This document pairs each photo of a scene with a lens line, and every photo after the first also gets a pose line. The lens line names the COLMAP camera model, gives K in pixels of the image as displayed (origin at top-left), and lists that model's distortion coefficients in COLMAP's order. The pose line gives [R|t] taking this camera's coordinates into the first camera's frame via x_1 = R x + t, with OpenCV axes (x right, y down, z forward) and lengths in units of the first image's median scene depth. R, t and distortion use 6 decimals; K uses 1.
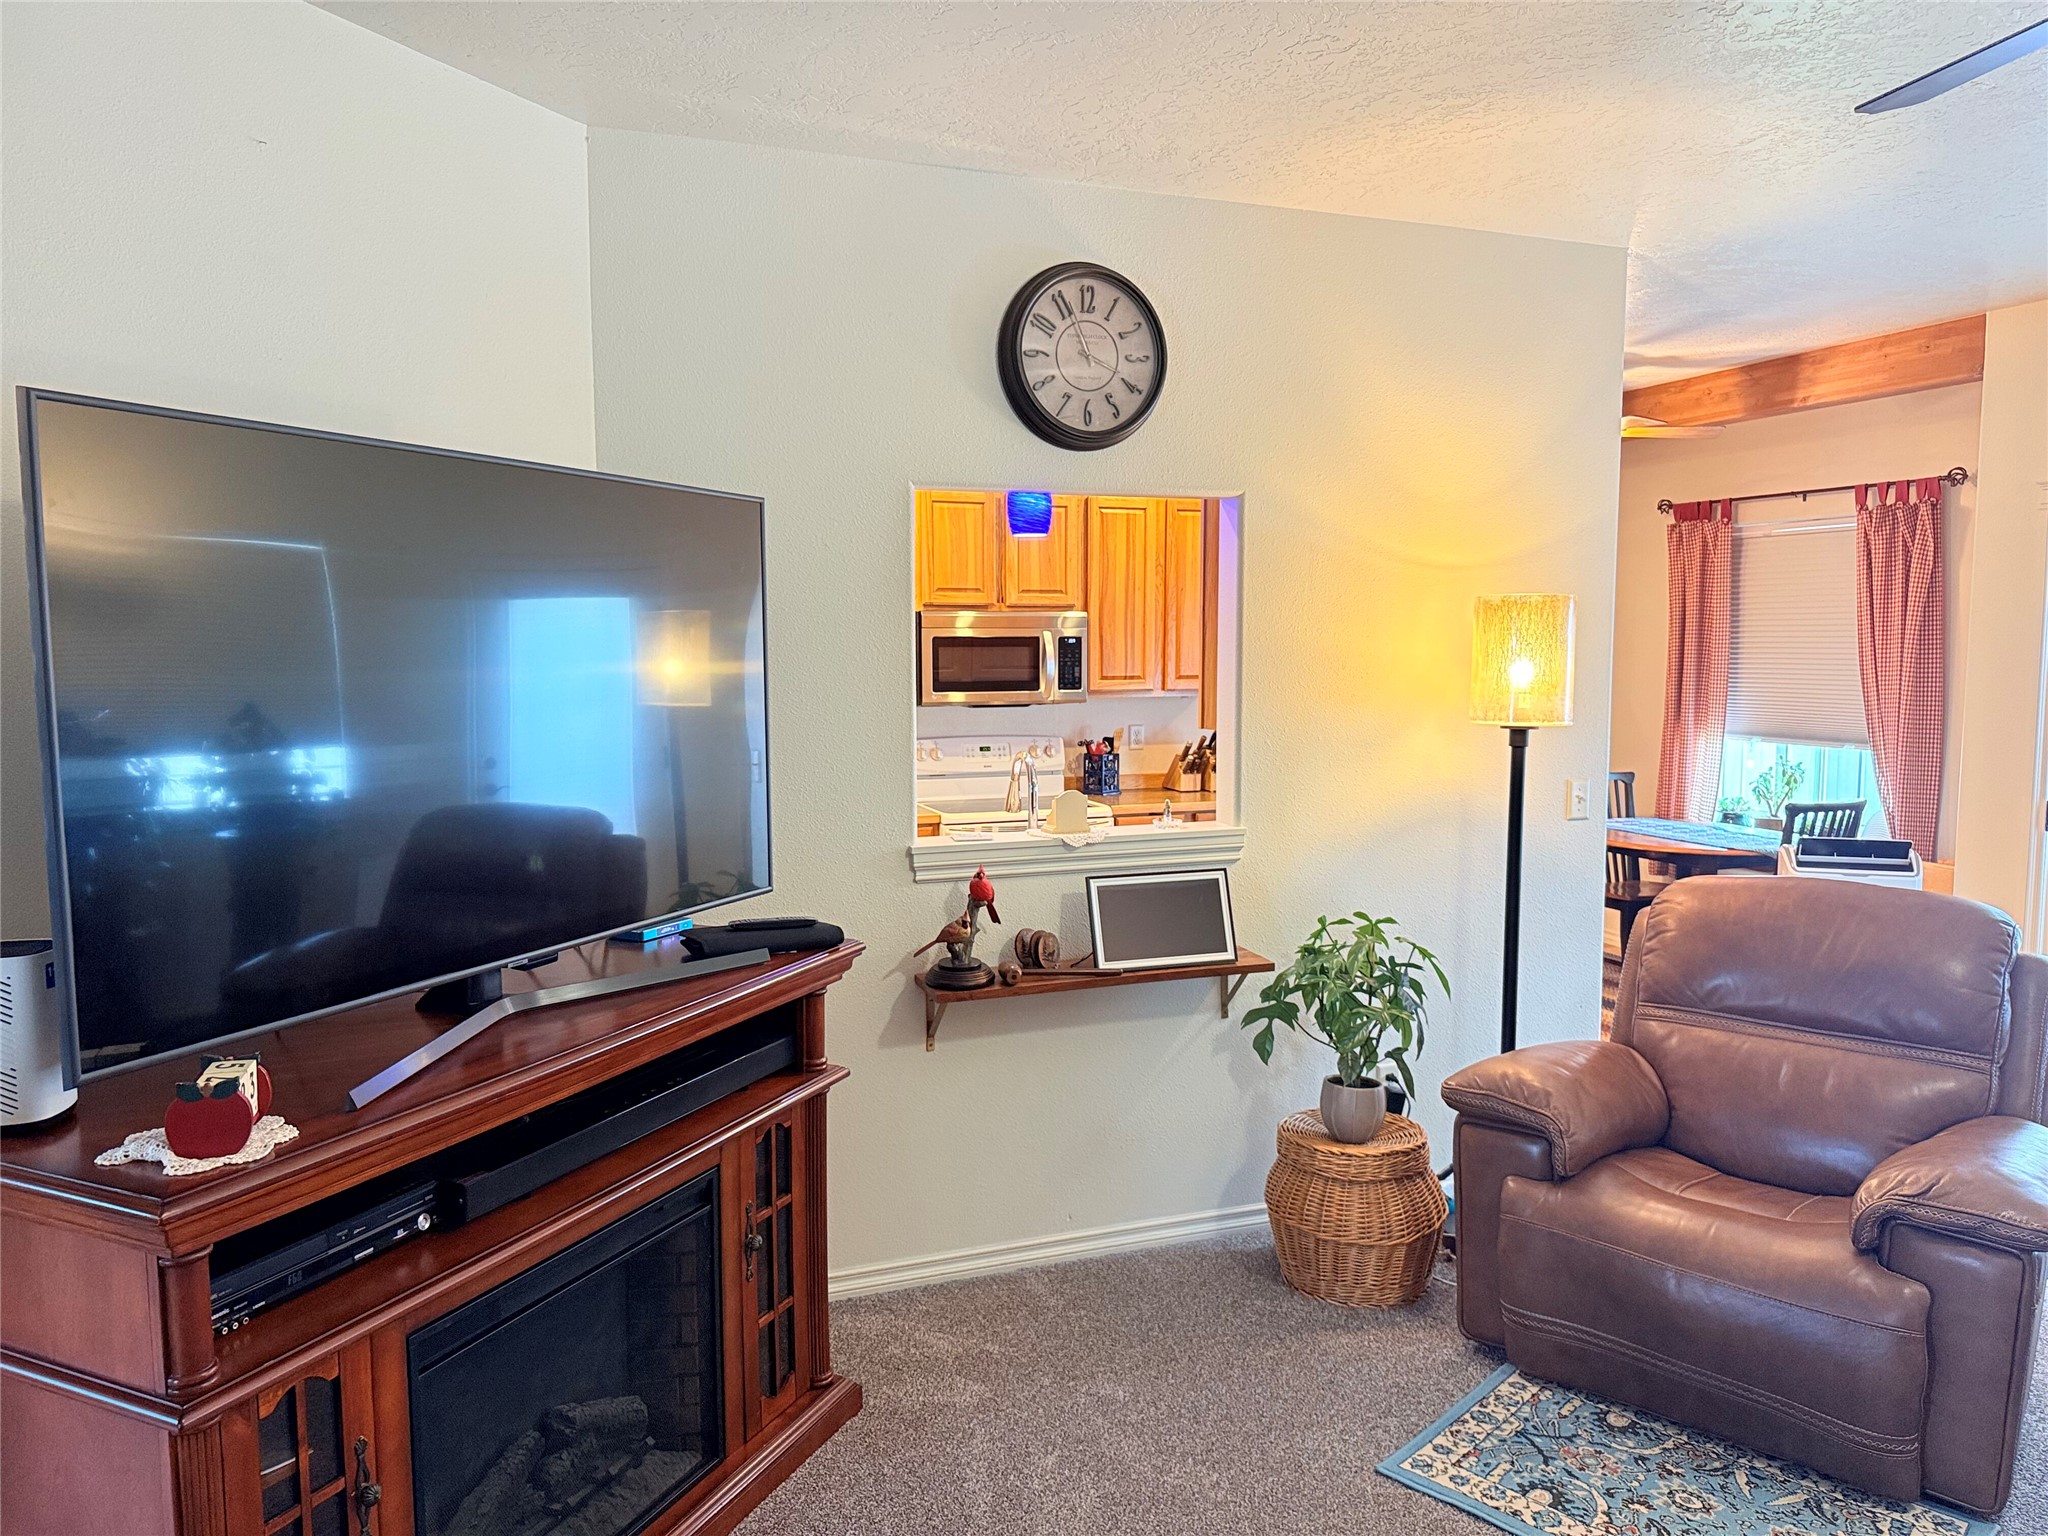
lens RADIAL K [[1430.5, 0, 1027.2], [0, 1430.5, 761.6], [0, 0, 1]] dist [0.051706, -0.051819]
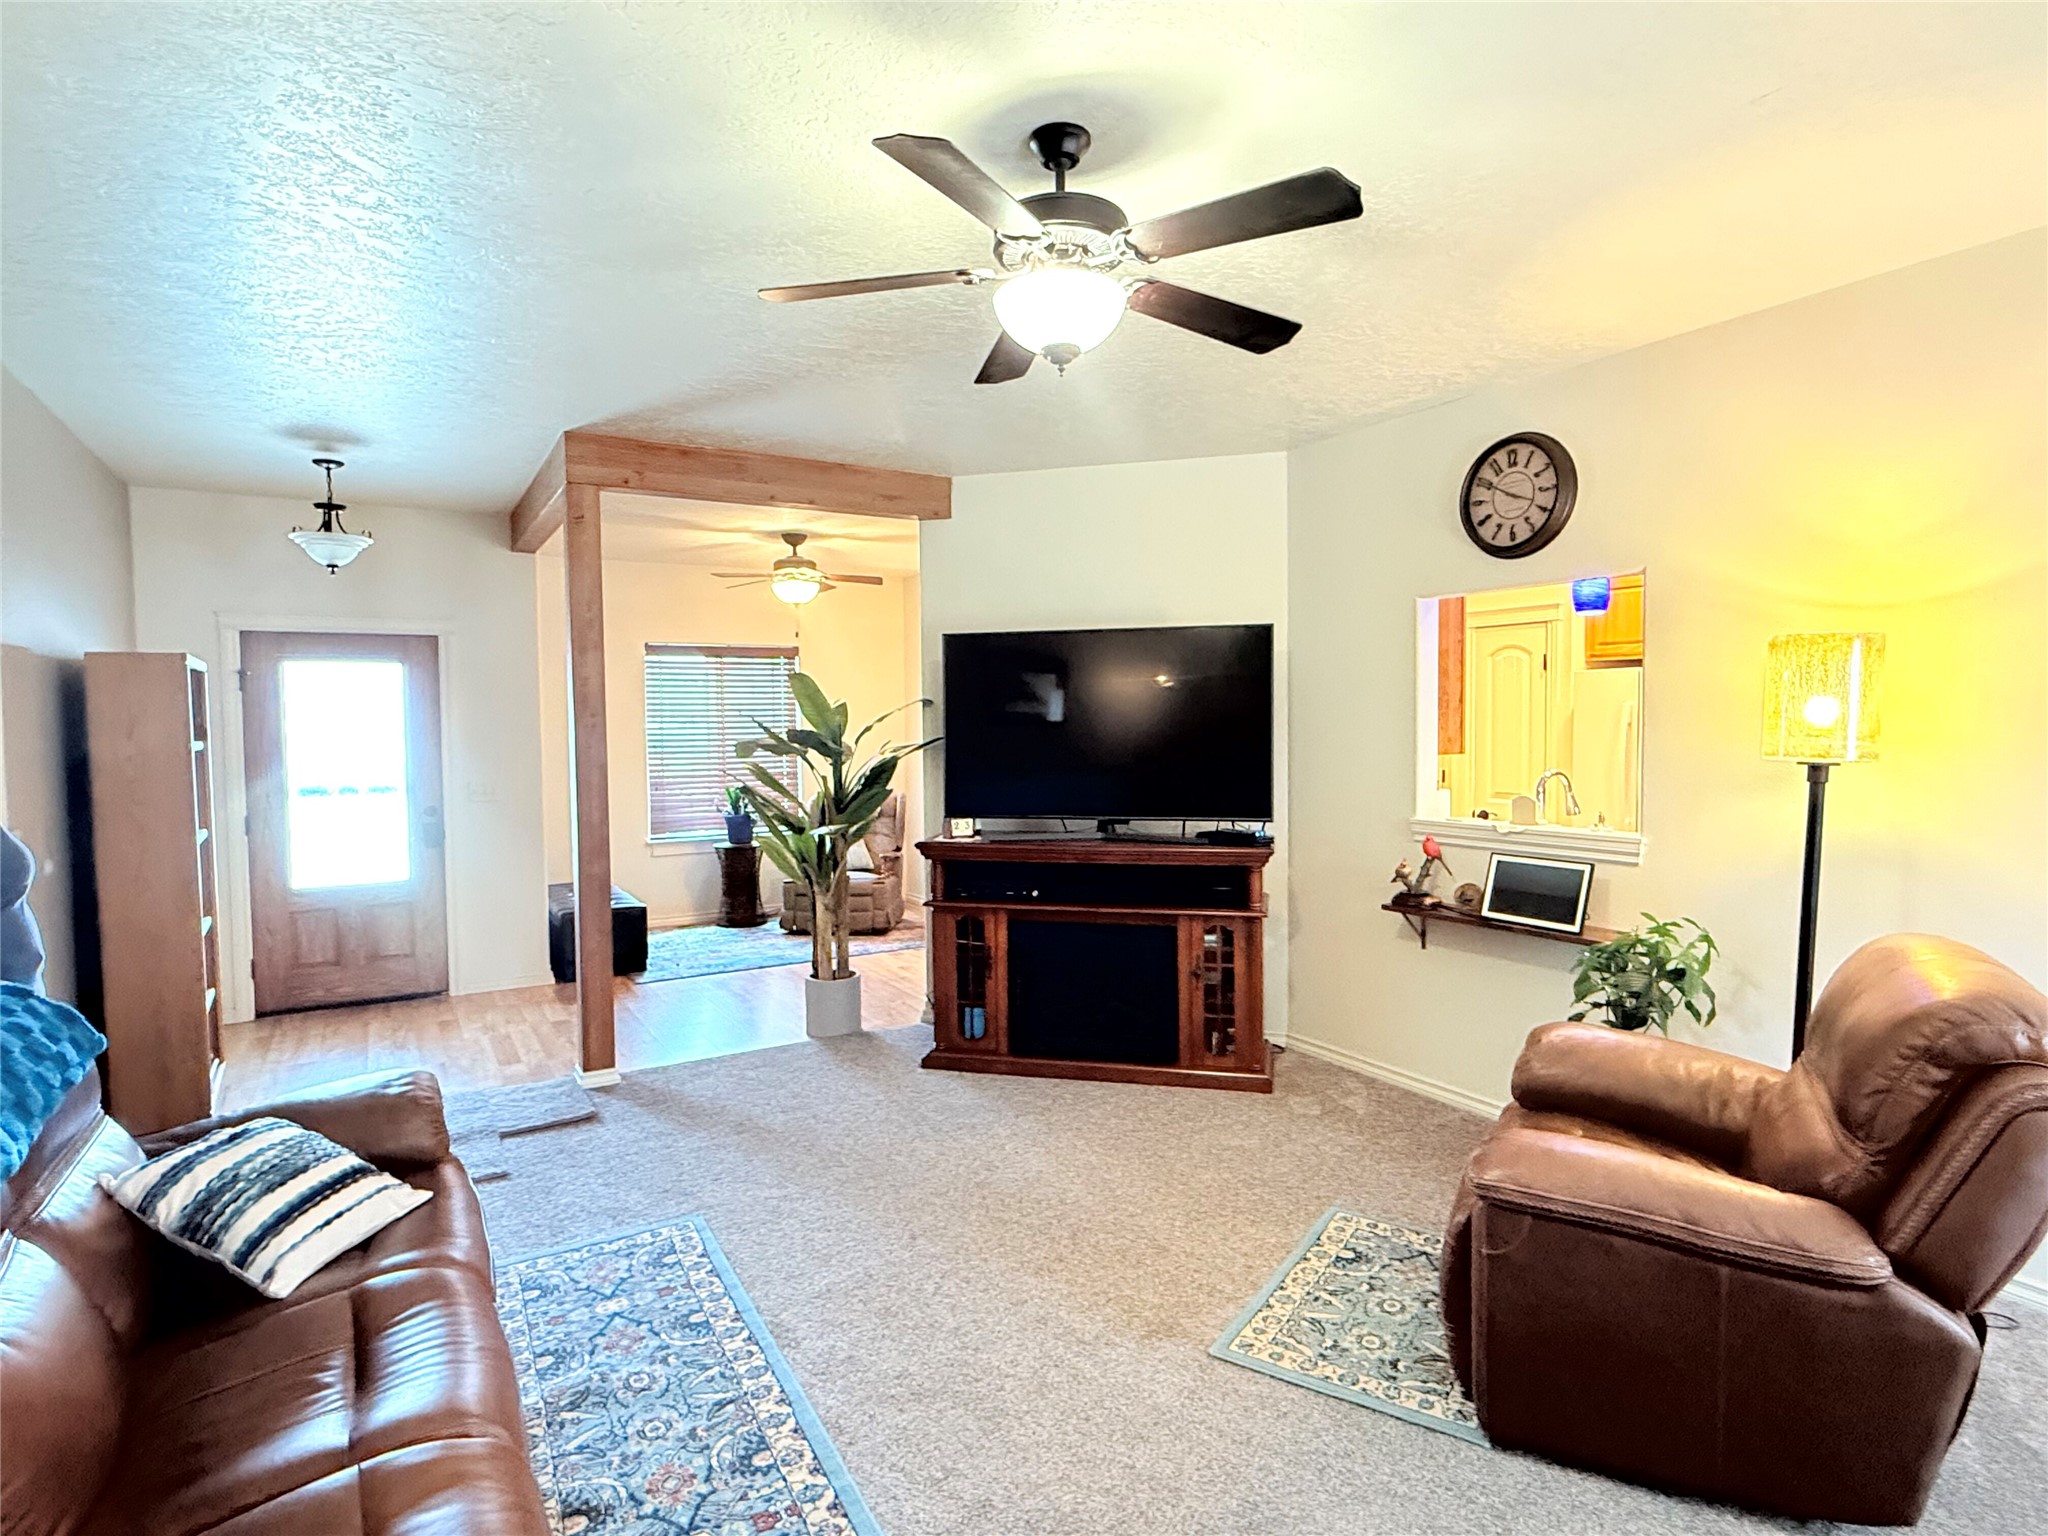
lens RADIAL K [[1084.0, 0, 1015.9], [0, 1084.0, 758.0], [0, 0, 1]] dist [-0.004679, -0.000019]
pose [[0.179860, 0.035189, -0.983063, 1.043534], [-0.075683, 0.996893, 0.021837, -0.001892], [0.980776, 0.070474, 0.181965, 0.321618]]
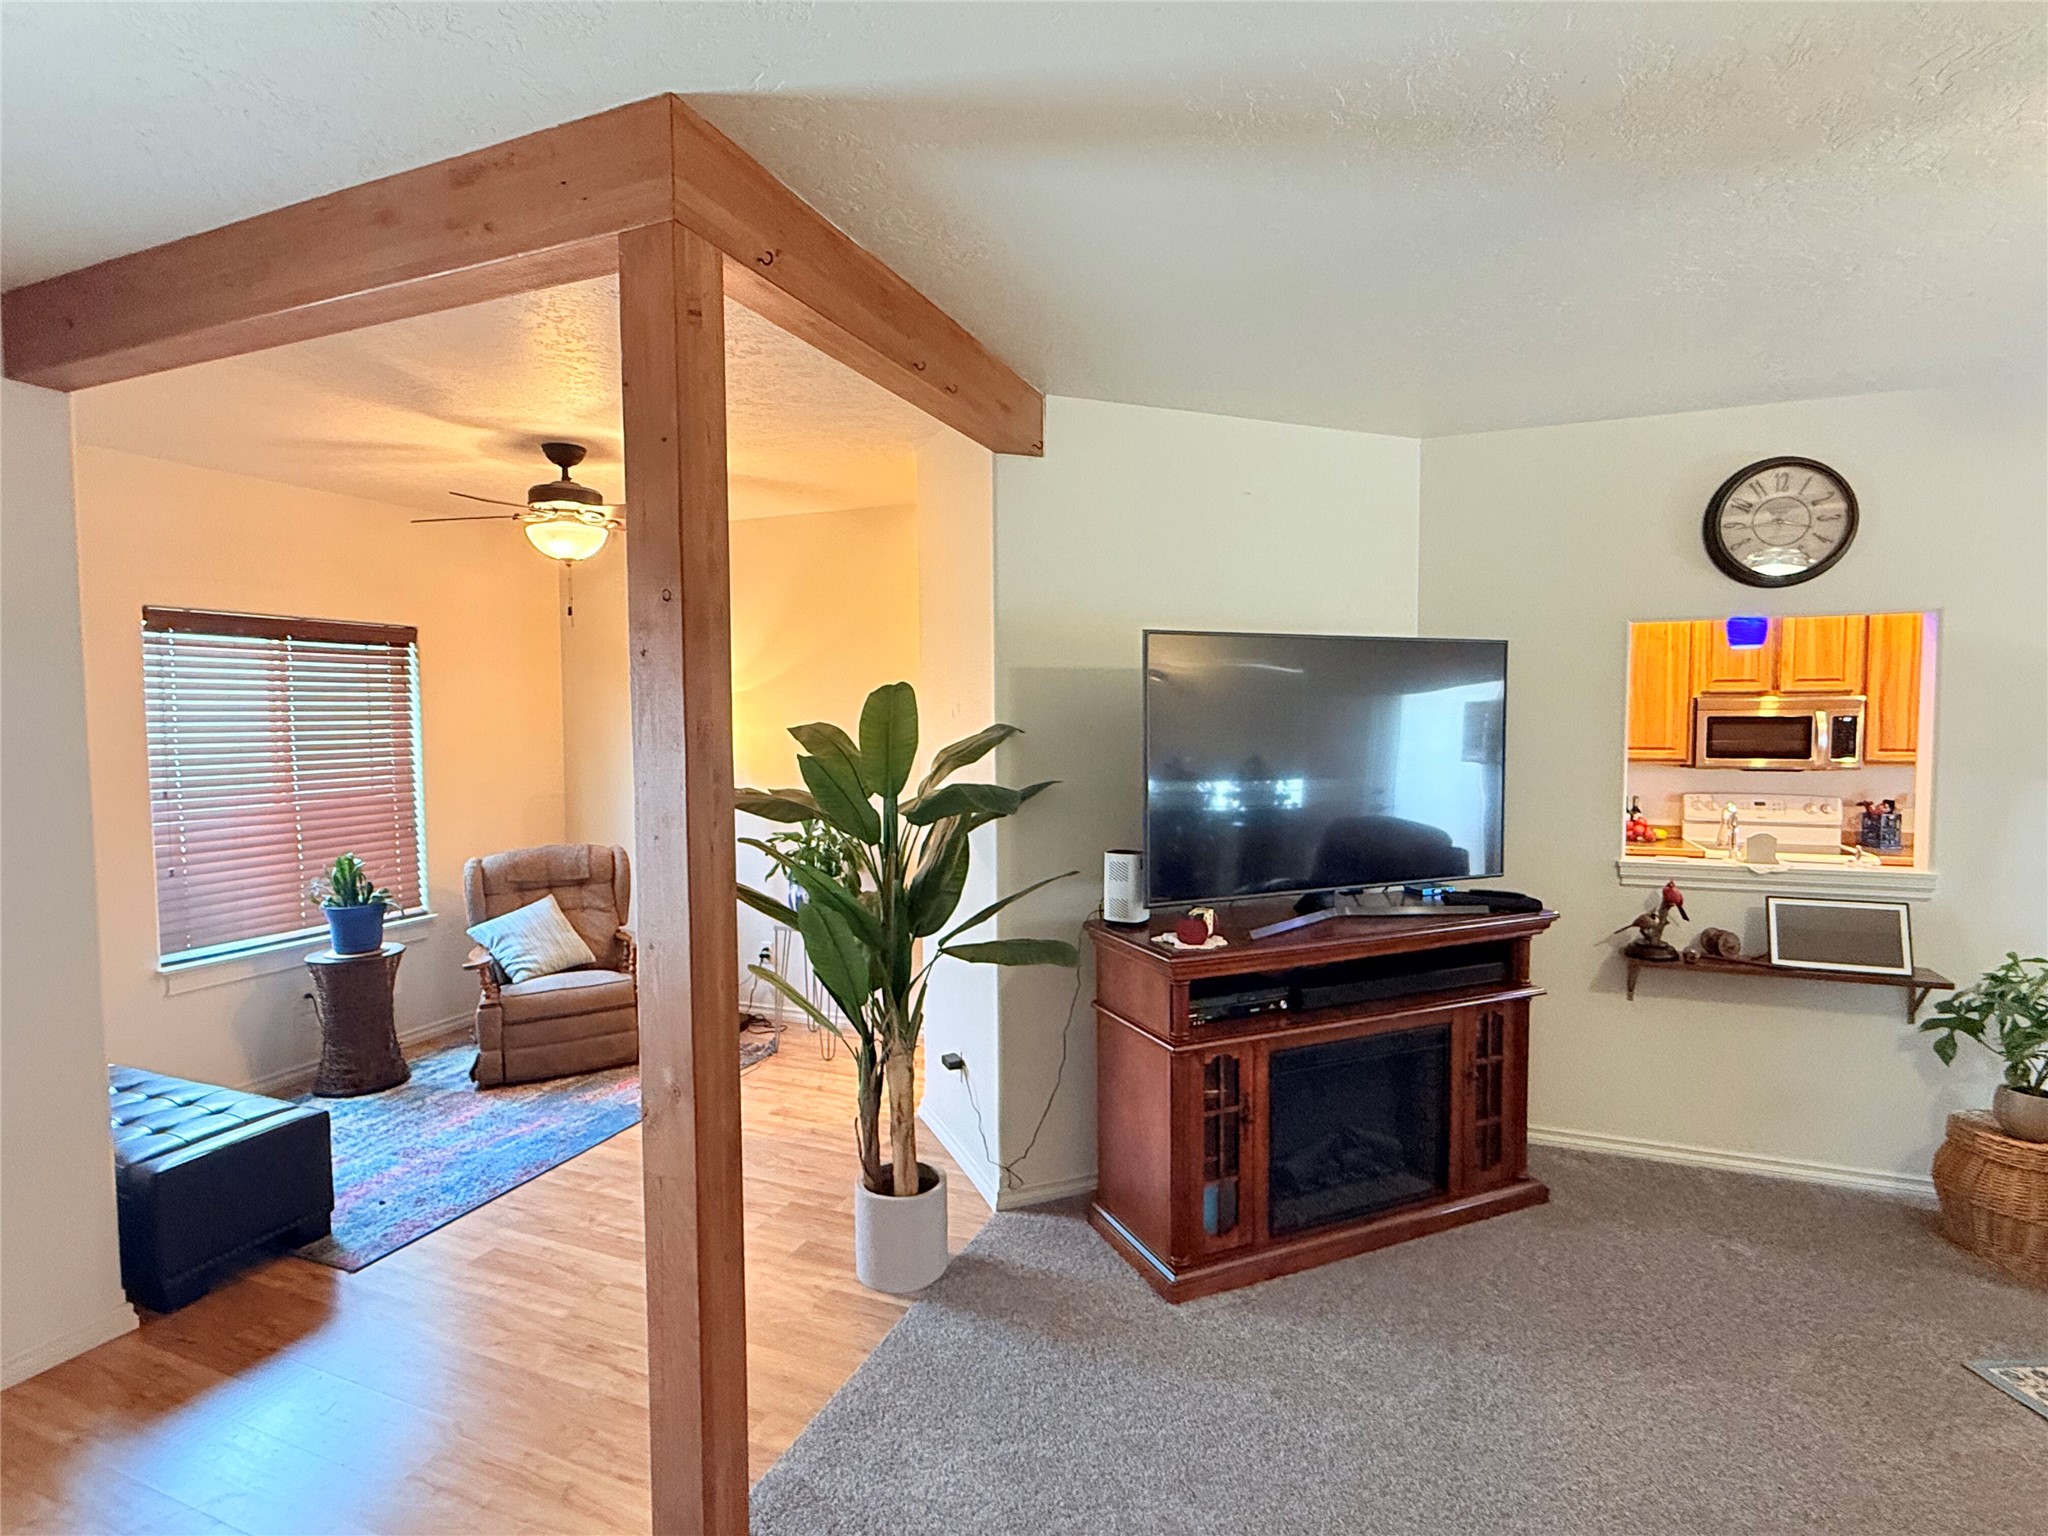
lens RADIAL K [[1005.7, 0, 1024.7], [0, 1005.7, 762.2], [0, 0, 1]] dist [0.003566, 0.001069]
pose [[0.737859, 0.031390, -0.674225, 0.167311], [-0.054528, 0.998425, -0.013191, 0.003939], [0.672749, 0.046497, 0.738409, -0.208148]]
